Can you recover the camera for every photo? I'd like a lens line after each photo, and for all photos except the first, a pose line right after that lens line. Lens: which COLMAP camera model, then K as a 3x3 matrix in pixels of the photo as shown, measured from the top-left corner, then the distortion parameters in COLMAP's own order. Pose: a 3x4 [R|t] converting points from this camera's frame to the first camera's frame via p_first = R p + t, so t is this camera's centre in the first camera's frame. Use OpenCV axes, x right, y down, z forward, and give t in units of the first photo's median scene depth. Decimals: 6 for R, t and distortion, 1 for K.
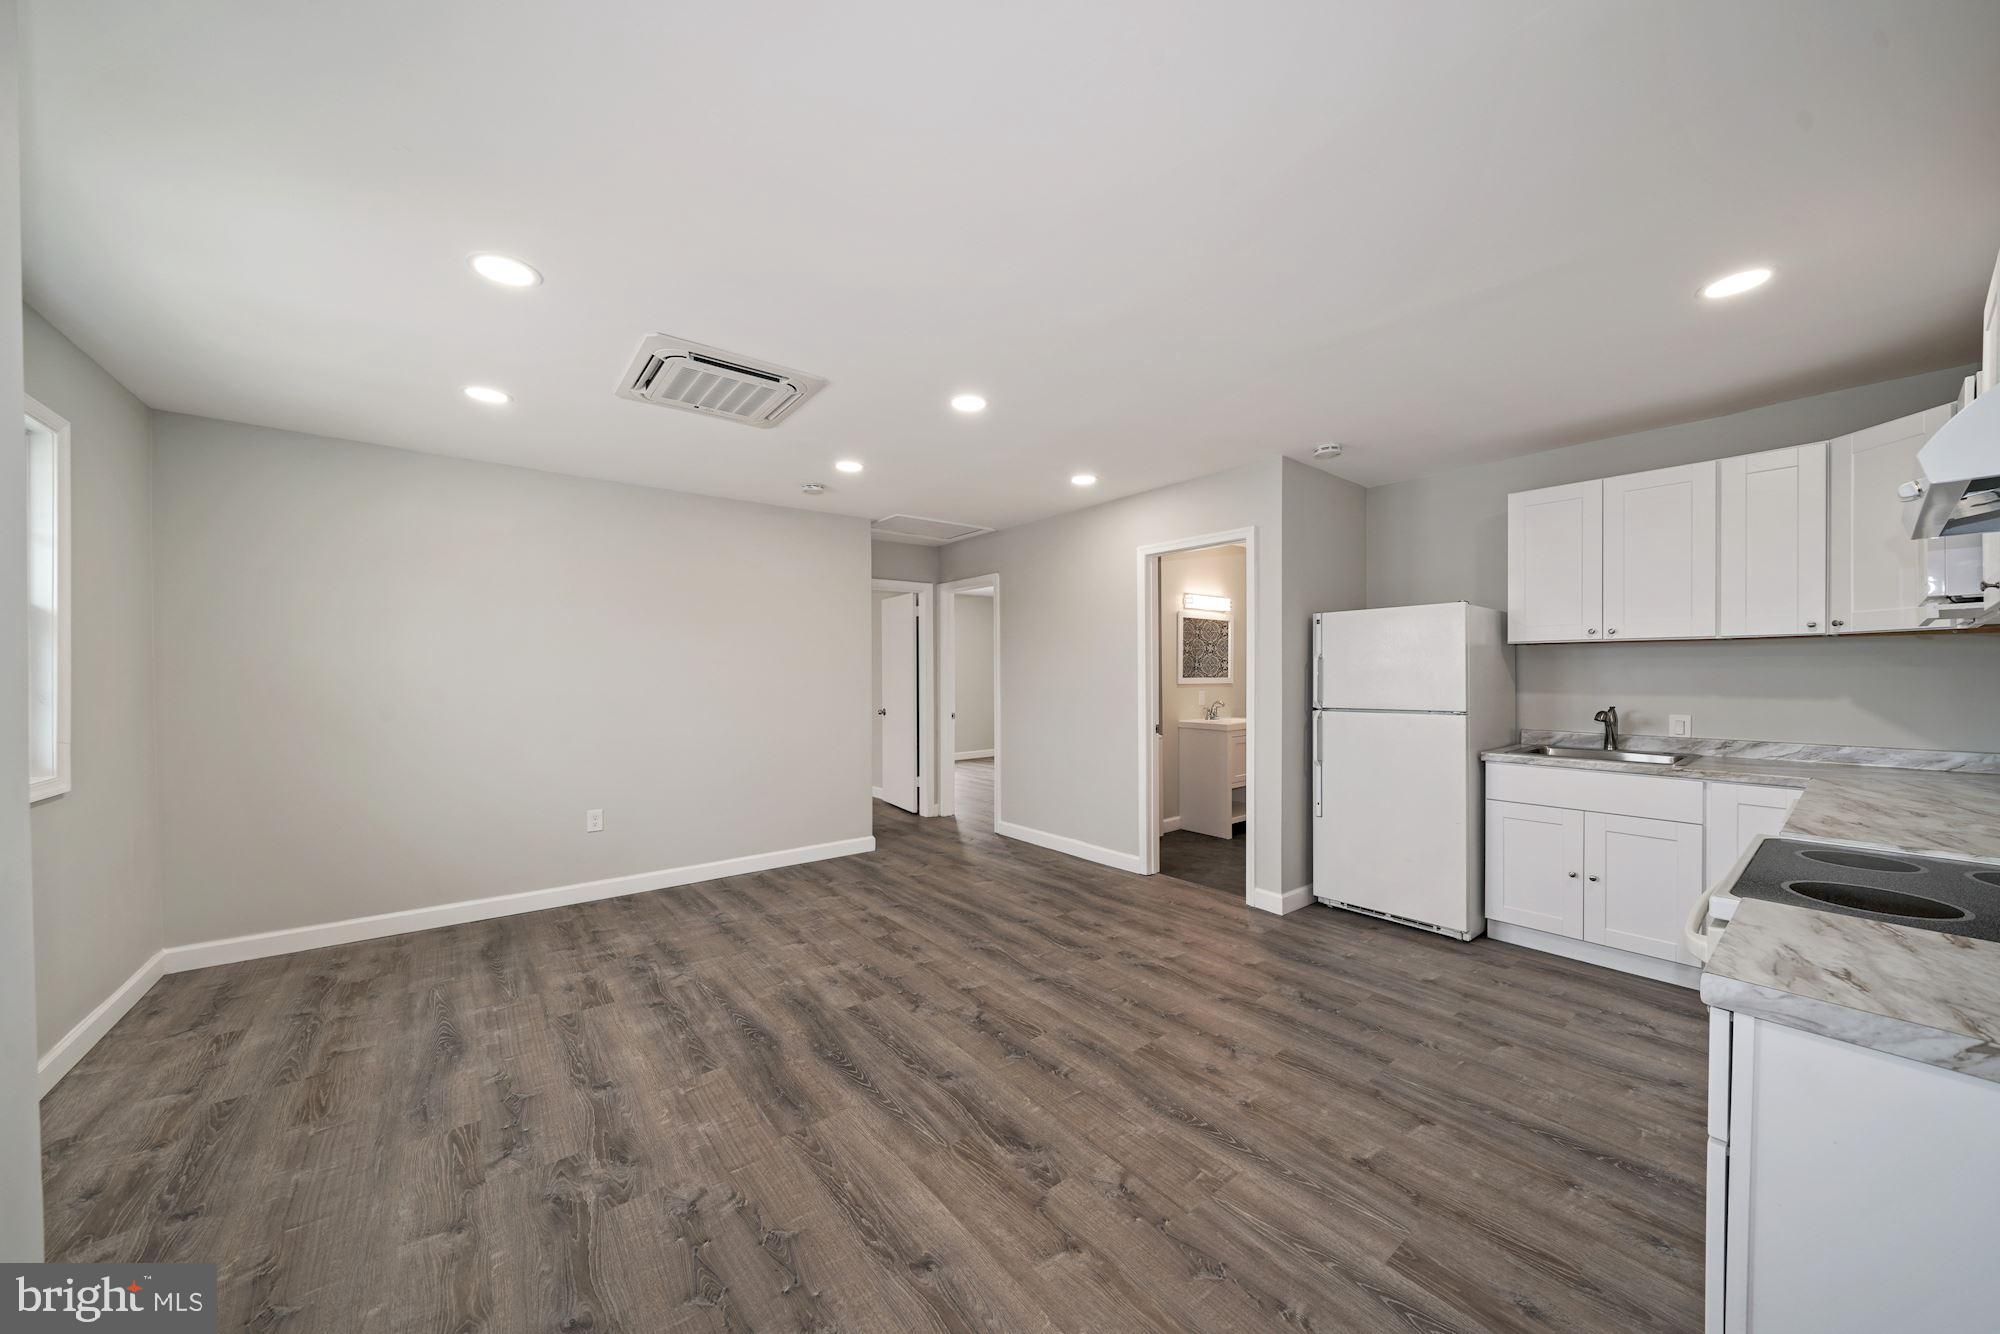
lens RADIAL K [[691.2, 0, 1004.3], [0, 691.2, 675.5], [0, 0, 1]] dist [-0.006308, 0.000290]
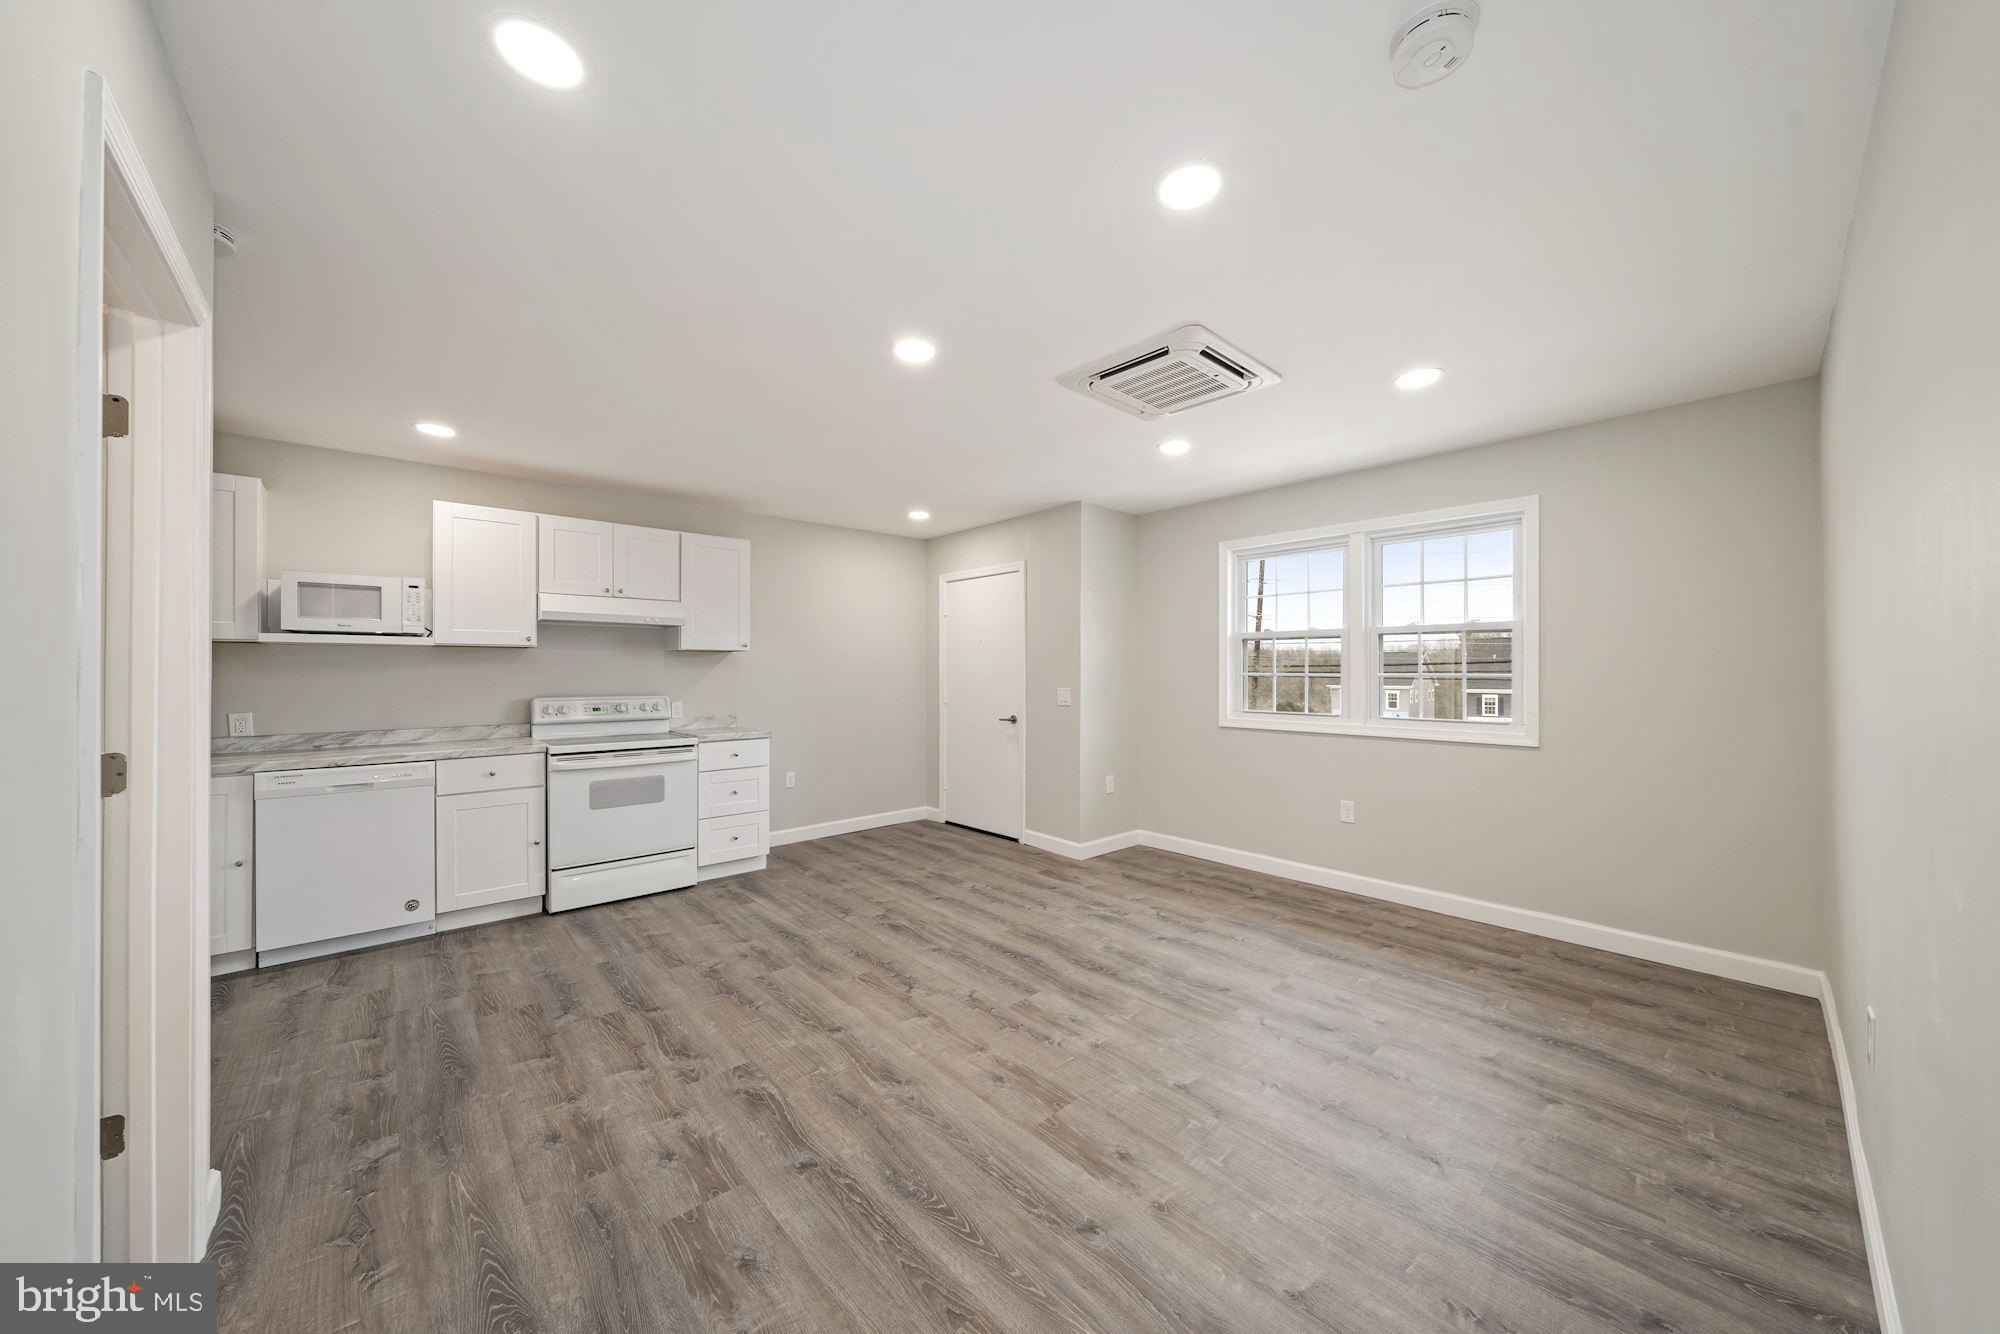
lens RADIAL K [[691.2, 0, 1008.4], [0, 691.2, 672.3], [0, 0, 1]] dist [-0.006308, 0.000290]
pose [[-0.997472, 0.005904, -0.070820, -0.109582], [0.005479, 0.999966, 0.006203, -0.005120], [0.070854, 0.005800, -0.997470, 1.966631]]
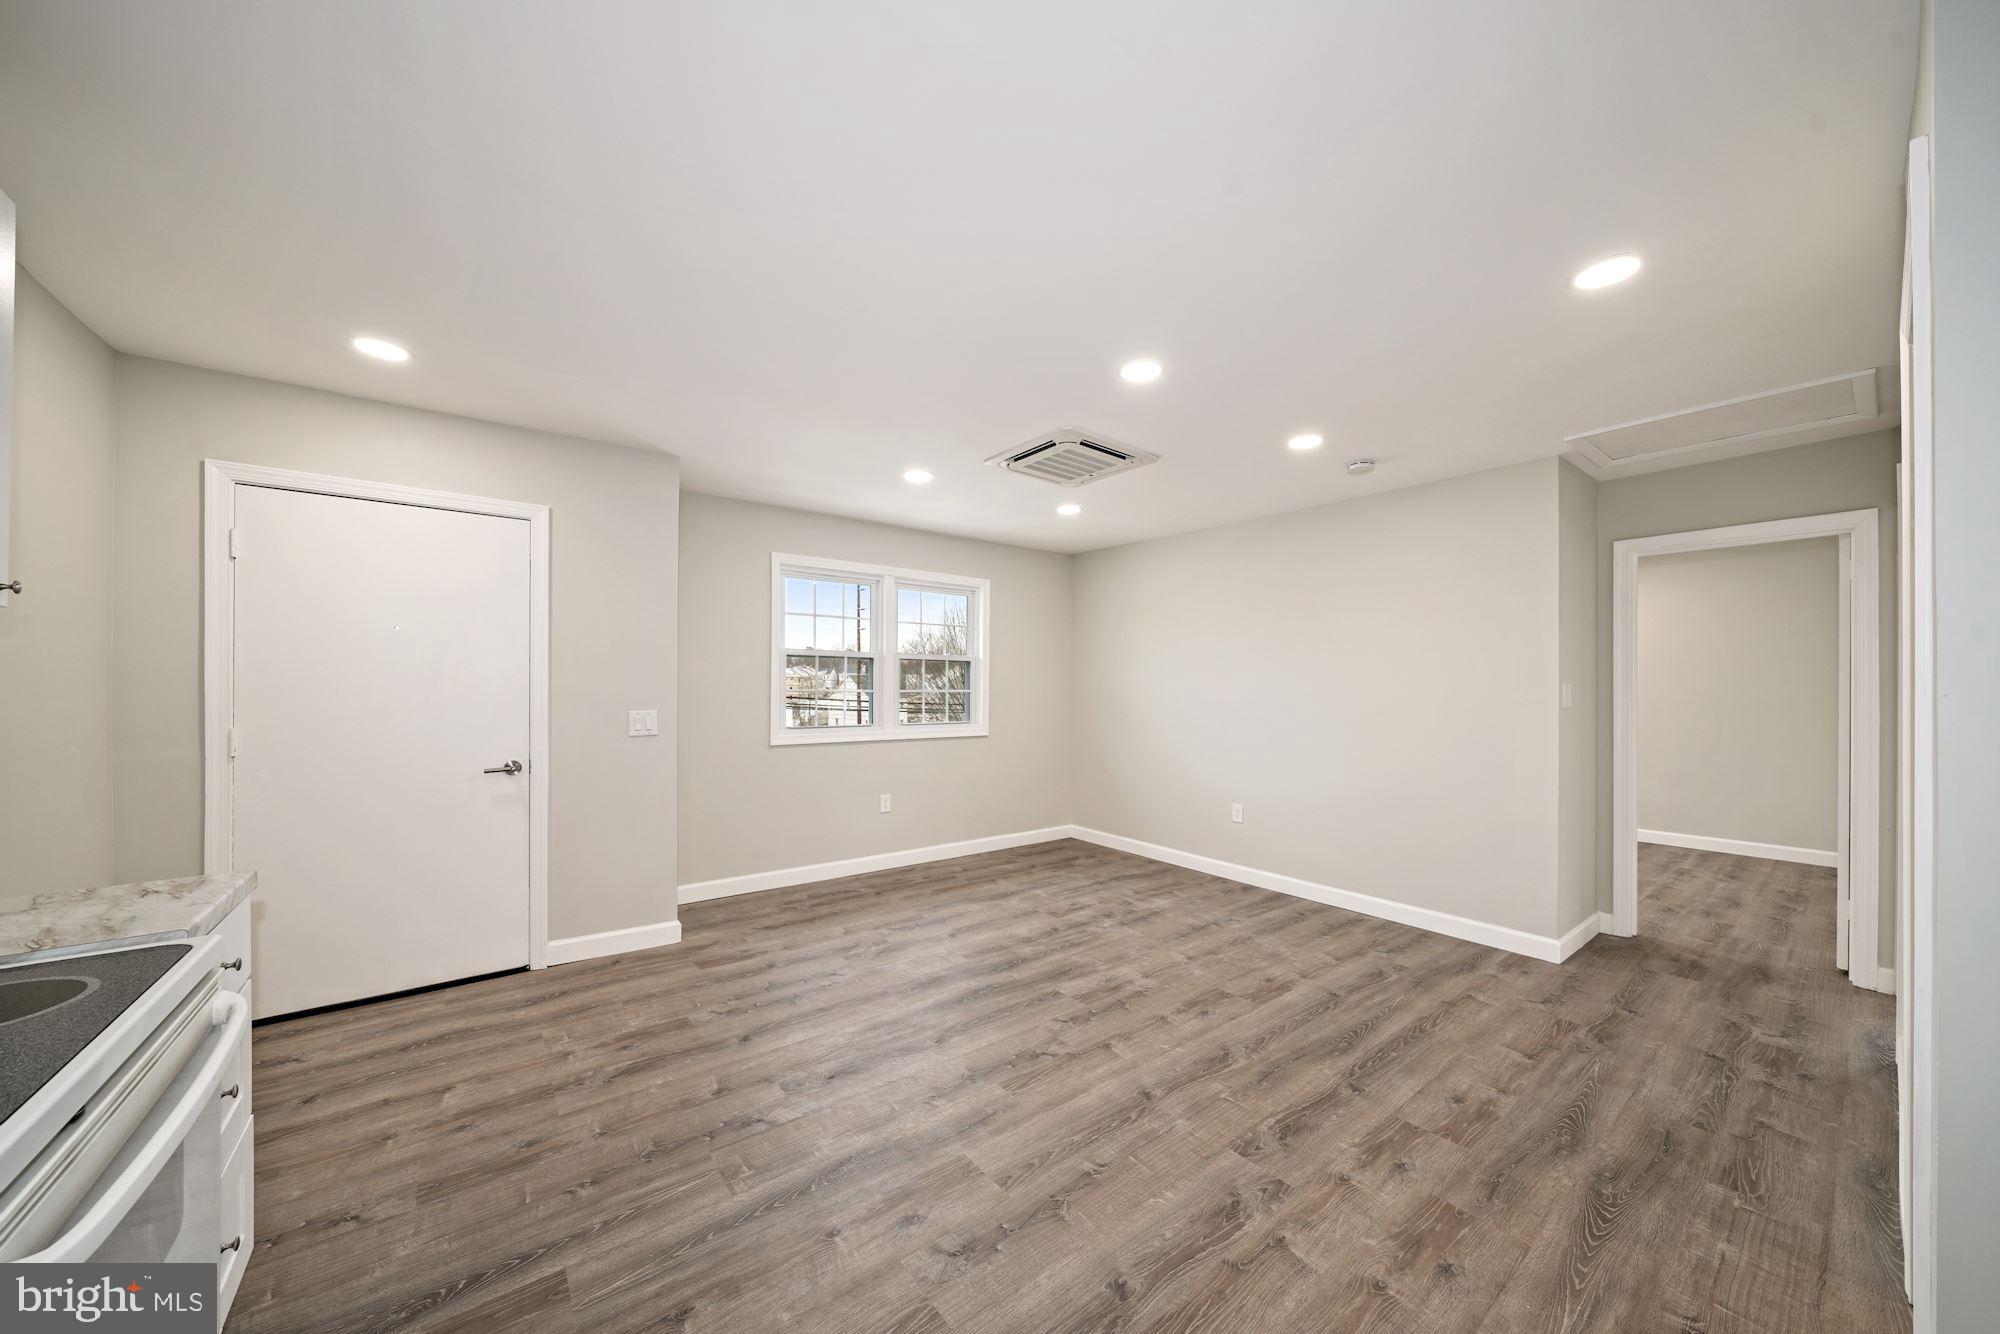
lens RADIAL K [[691.2, 0, 1016.5], [0, 691.2, 690.2], [0, 0, 1]] dist [-0.006308, 0.000290]
pose [[0.000700, 0.008615, -0.999963, 0.848700], [-0.011132, 0.999901, 0.008607, -0.008778], [0.999938, 0.011126, 0.000796, 0.899620]]
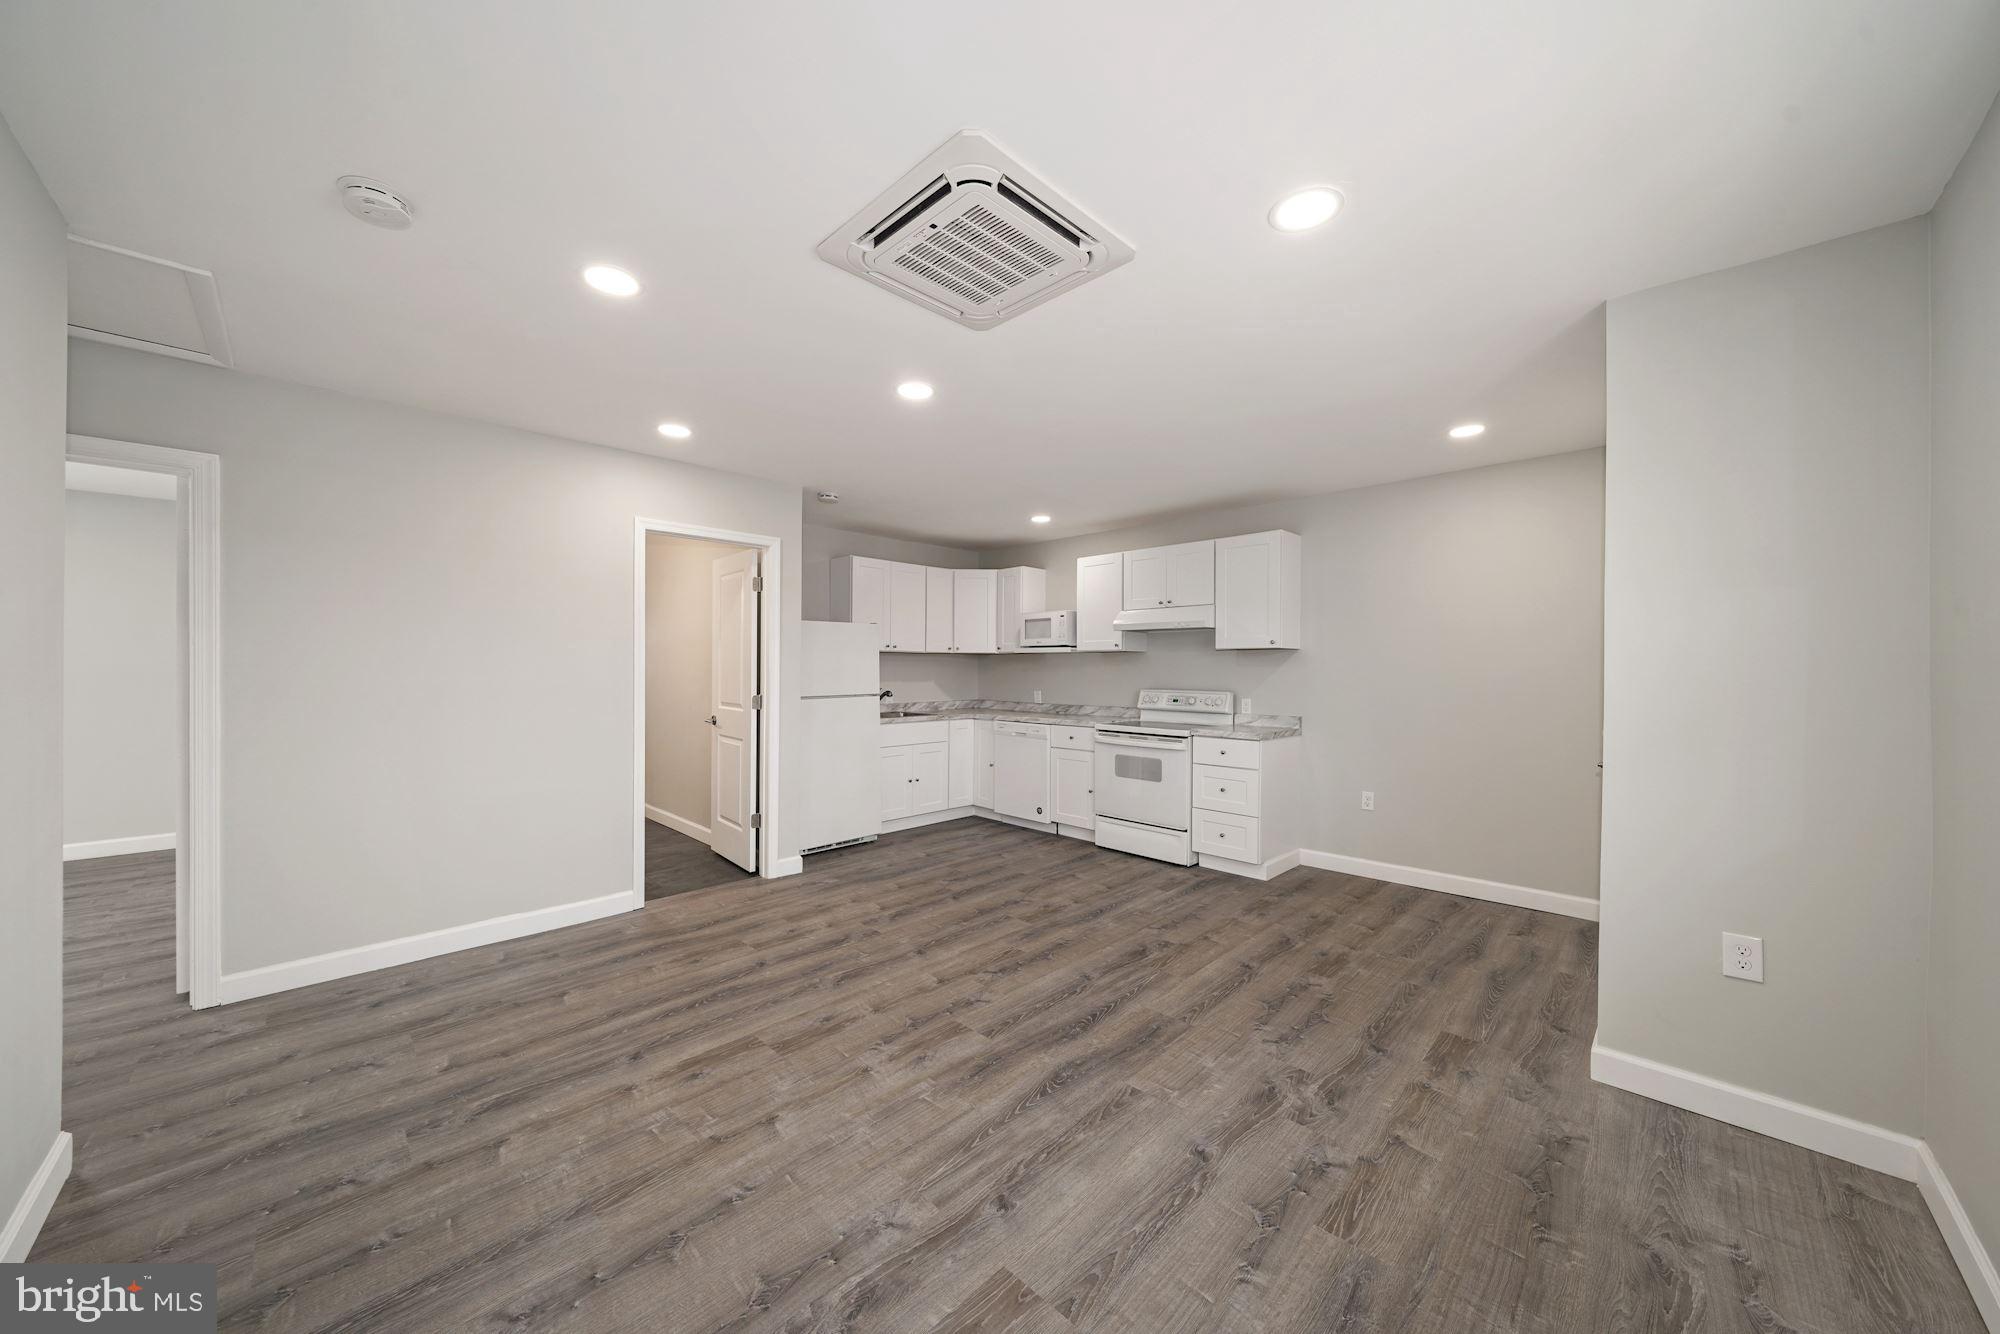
lens RADIAL K [[691.2, 0, 1007.0], [0, 691.2, 673.5], [0, 0, 1]] dist [-0.006308, 0.000290]
pose [[-0.121654, -0.003758, 0.992565, -1.095705], [0.001890, 0.999990, 0.004017, -0.000048], [-0.992571, 0.002365, -0.121646, 1.051464]]
